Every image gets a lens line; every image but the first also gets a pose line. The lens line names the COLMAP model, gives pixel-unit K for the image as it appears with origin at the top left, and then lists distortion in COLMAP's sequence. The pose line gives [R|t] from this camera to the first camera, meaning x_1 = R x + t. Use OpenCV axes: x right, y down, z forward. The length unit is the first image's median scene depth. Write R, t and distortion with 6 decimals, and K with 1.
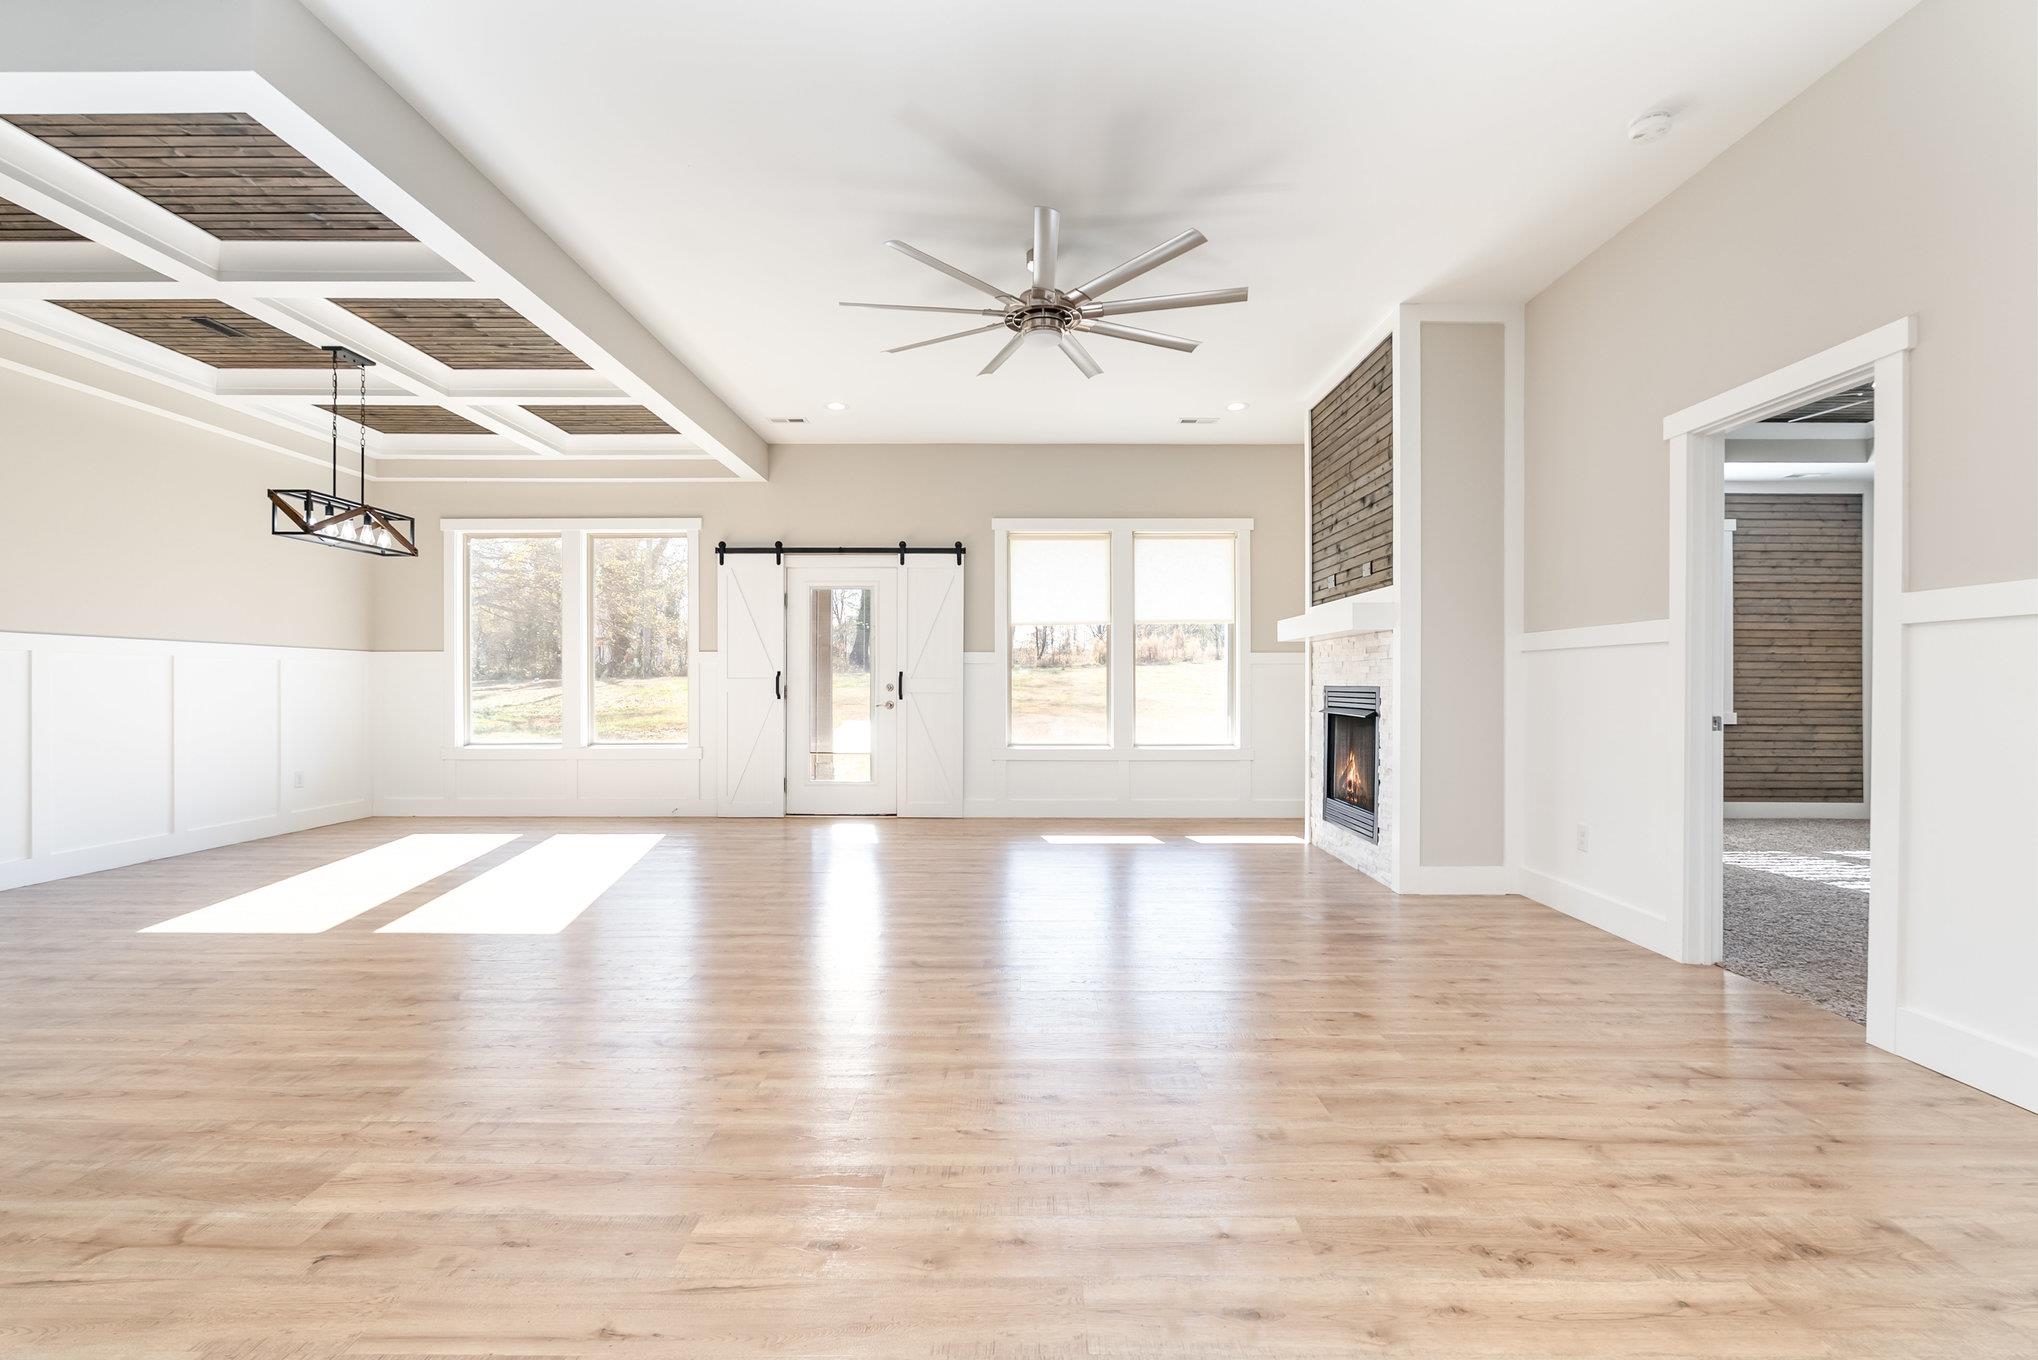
lens RADIAL K [[901.9, 0, 1019.6], [0, 901.9, 684.1], [0, 0, 1]] dist [-0.005807, 0.001698]
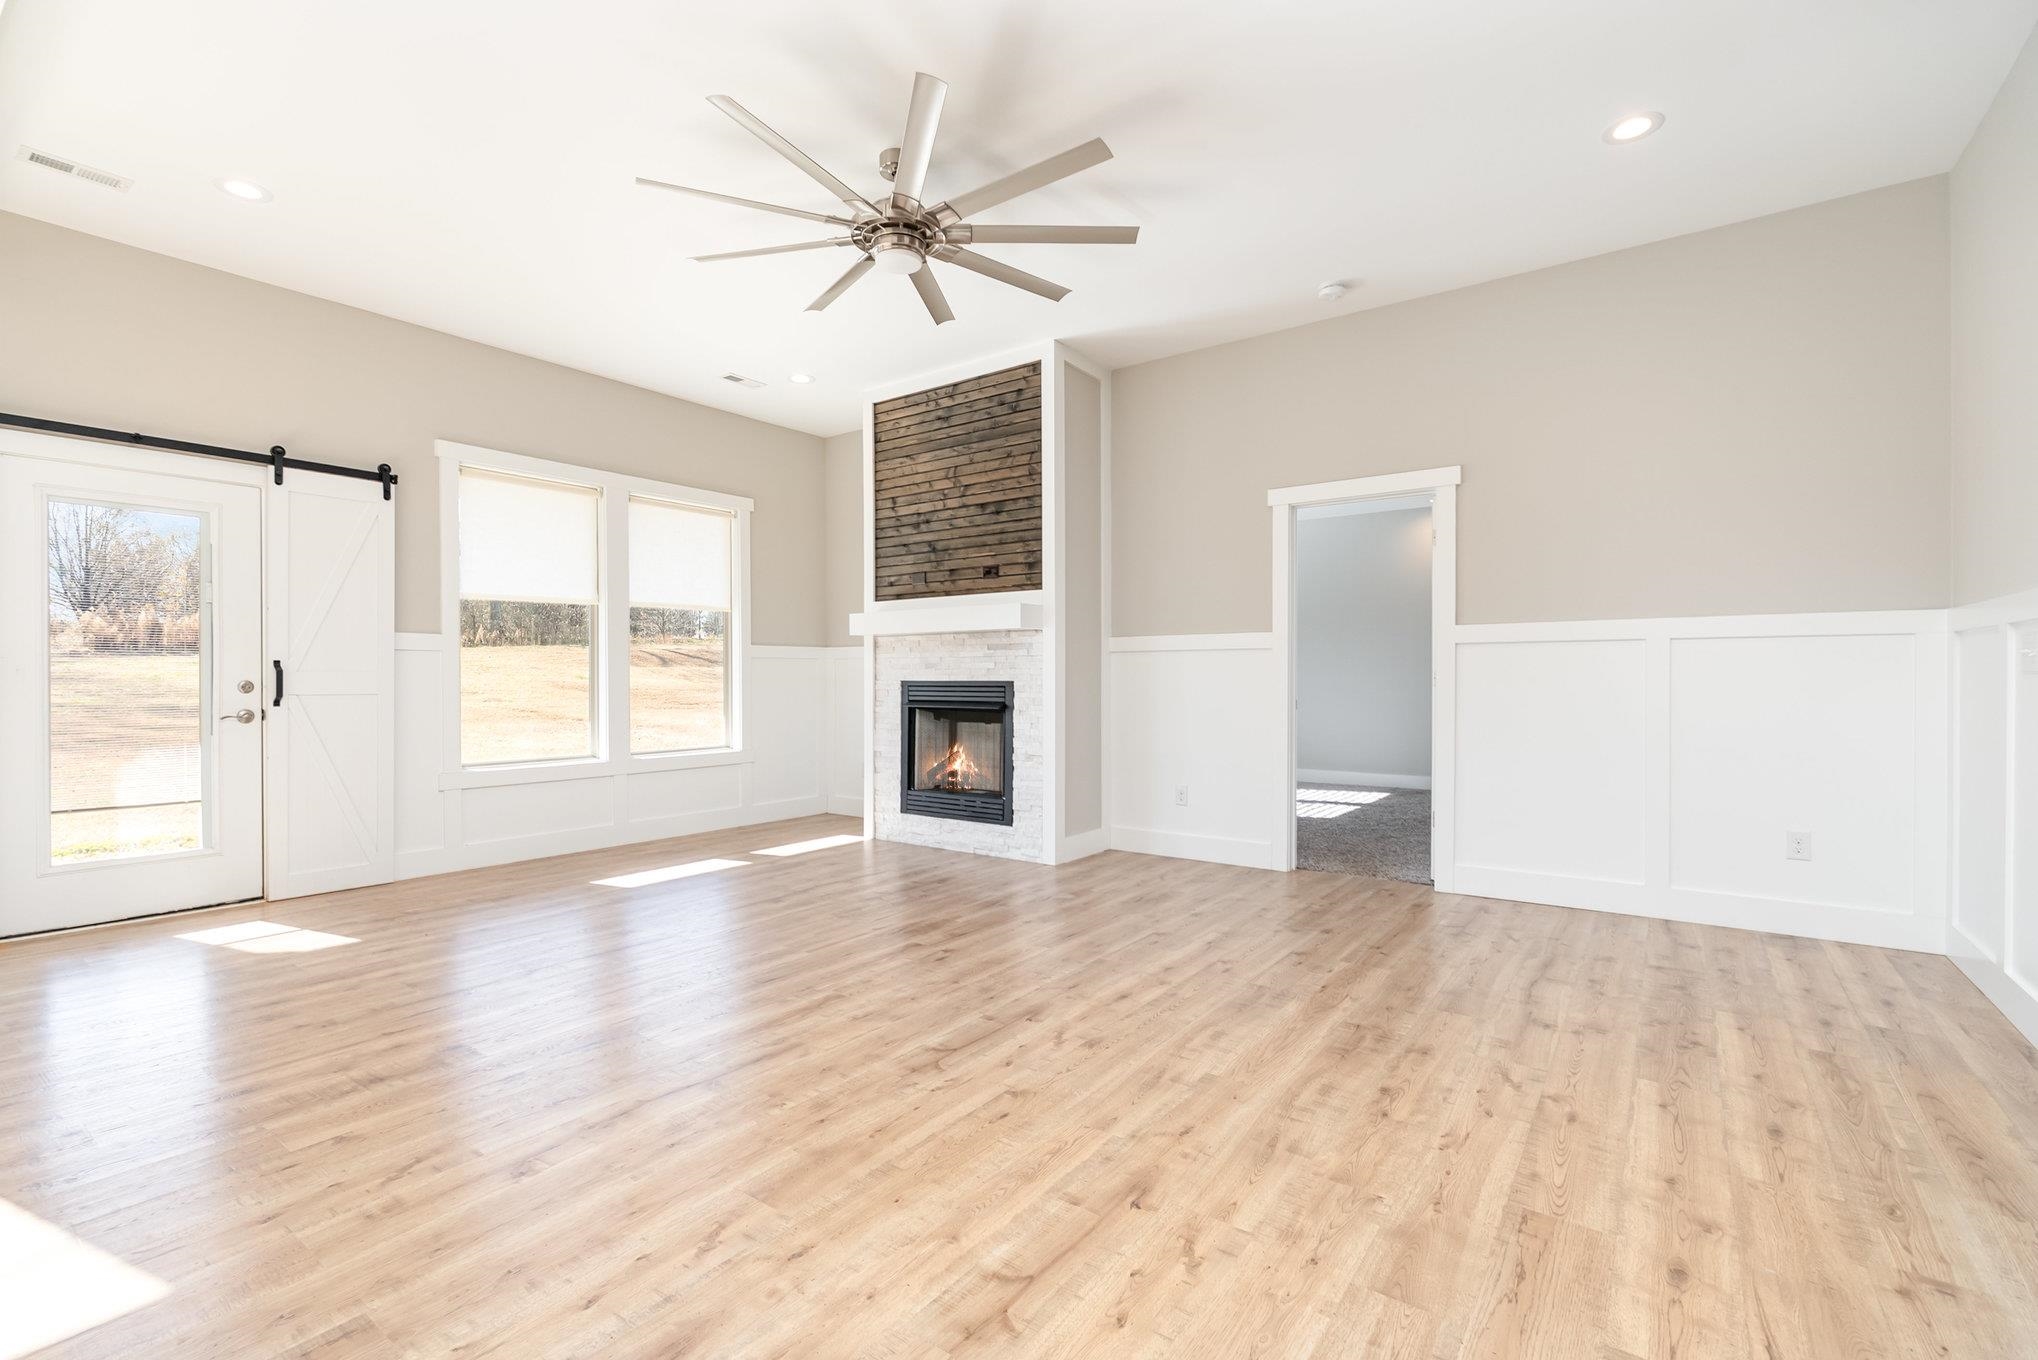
lens RADIAL K [[901.9, 0, 1021.1], [0, 901.9, 685.1], [0, 0, 1]] dist [-0.005807, 0.001698]
pose [[0.586980, -0.008759, 0.809554, -0.760929], [0.002577, 0.999957, 0.008951, -0.003221], [-0.809597, -0.003168, 0.586977, 0.556476]]
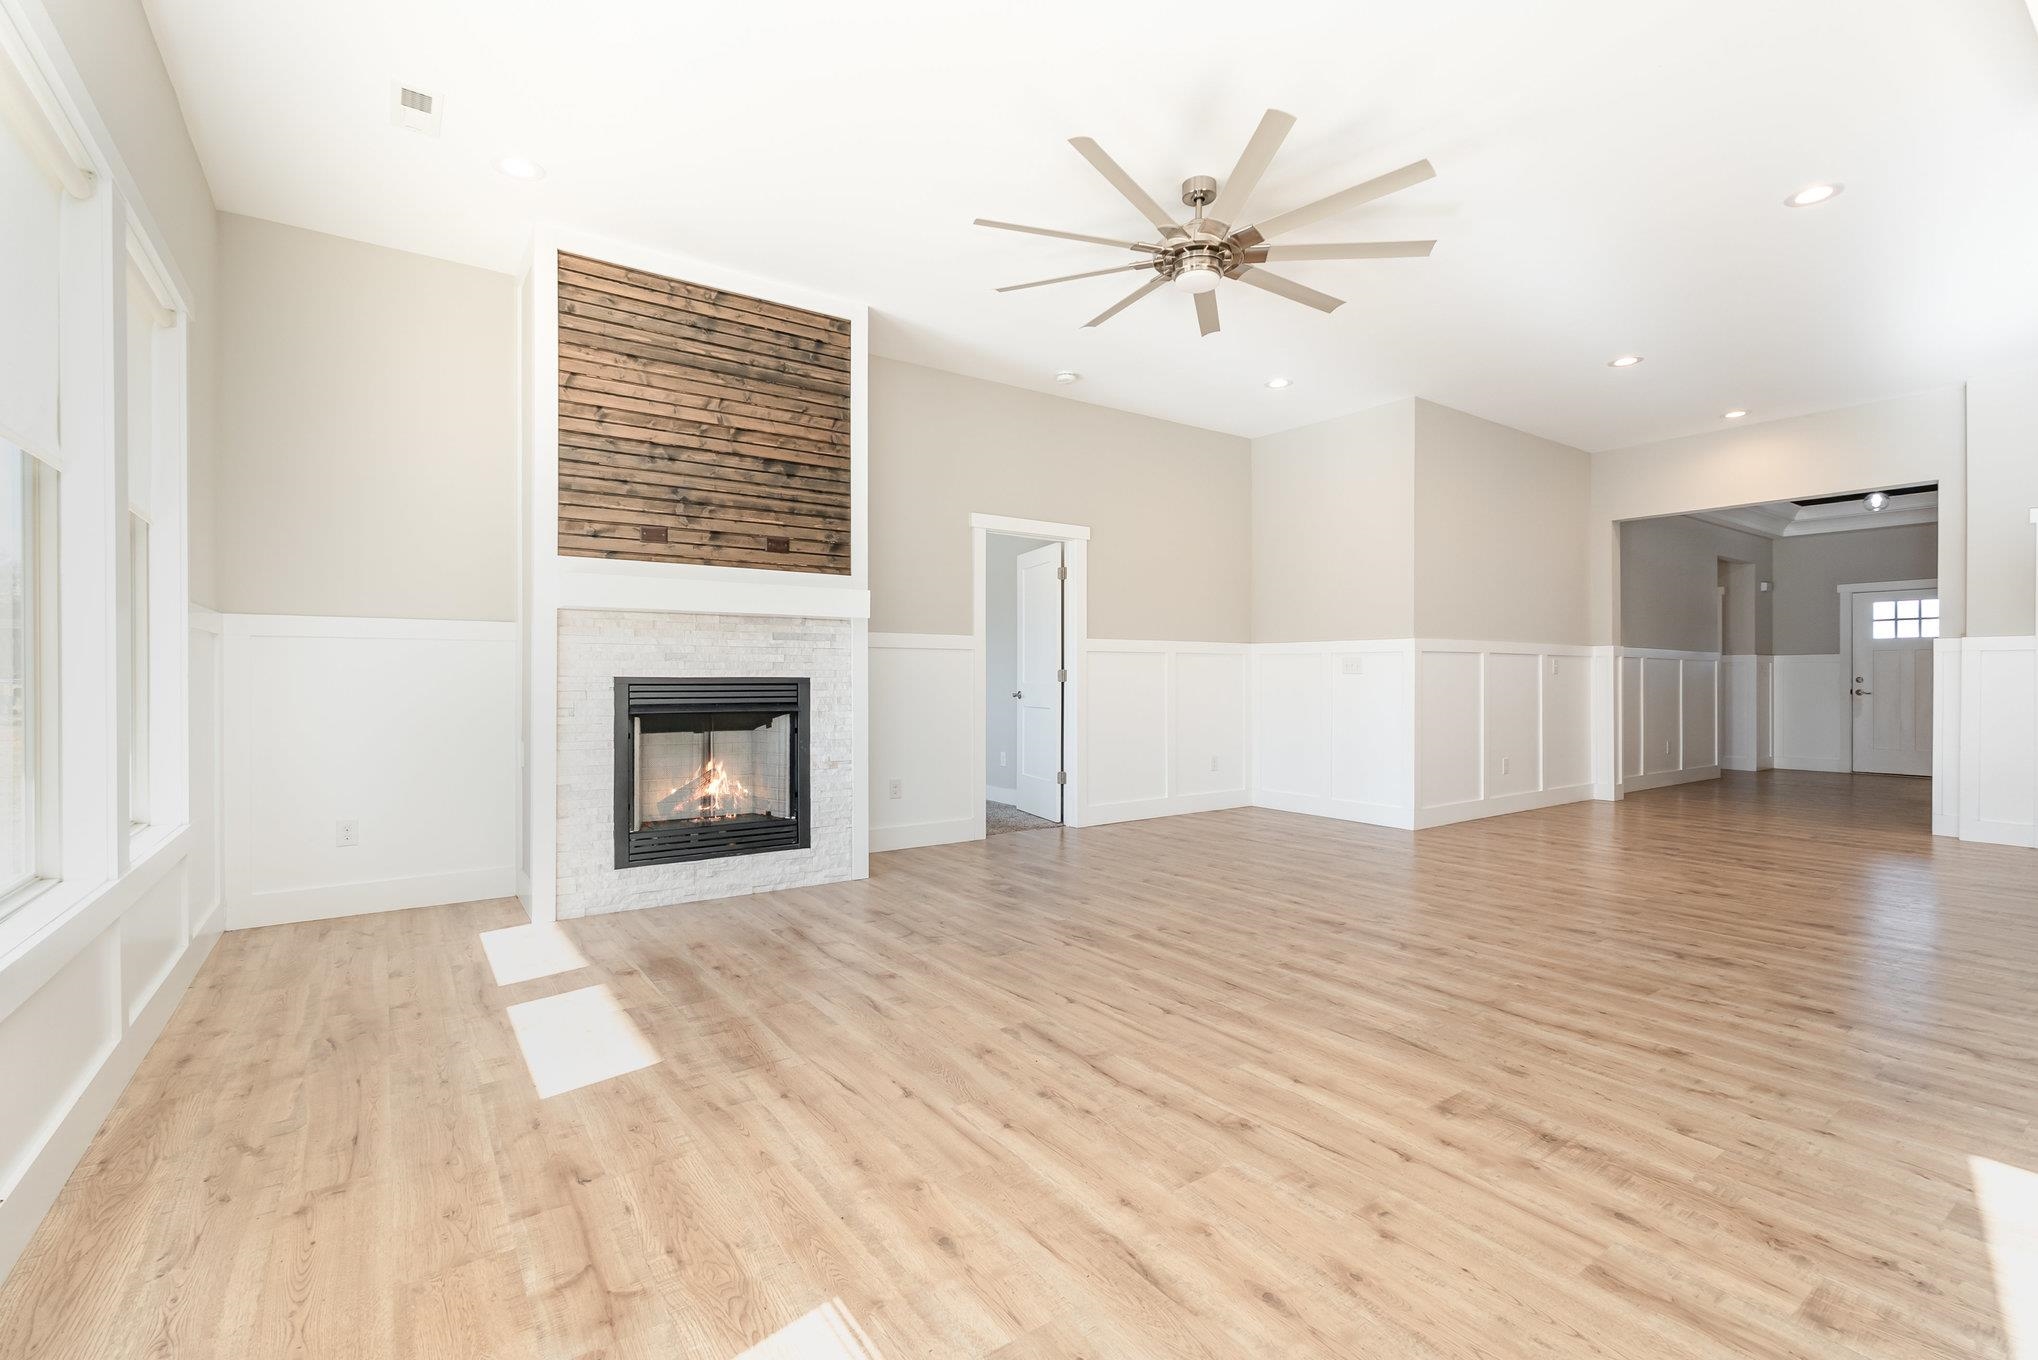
lens RADIAL K [[901.9, 0, 1030.8], [0, 901.9, 677.8], [0, 0, 1]] dist [-0.005807, 0.001698]
pose [[-0.582893, -0.002357, 0.812545, -0.779618], [-0.000795, 0.999997, 0.002331, 0.001113], [-0.812548, 0.000713, -0.582894, 2.154119]]
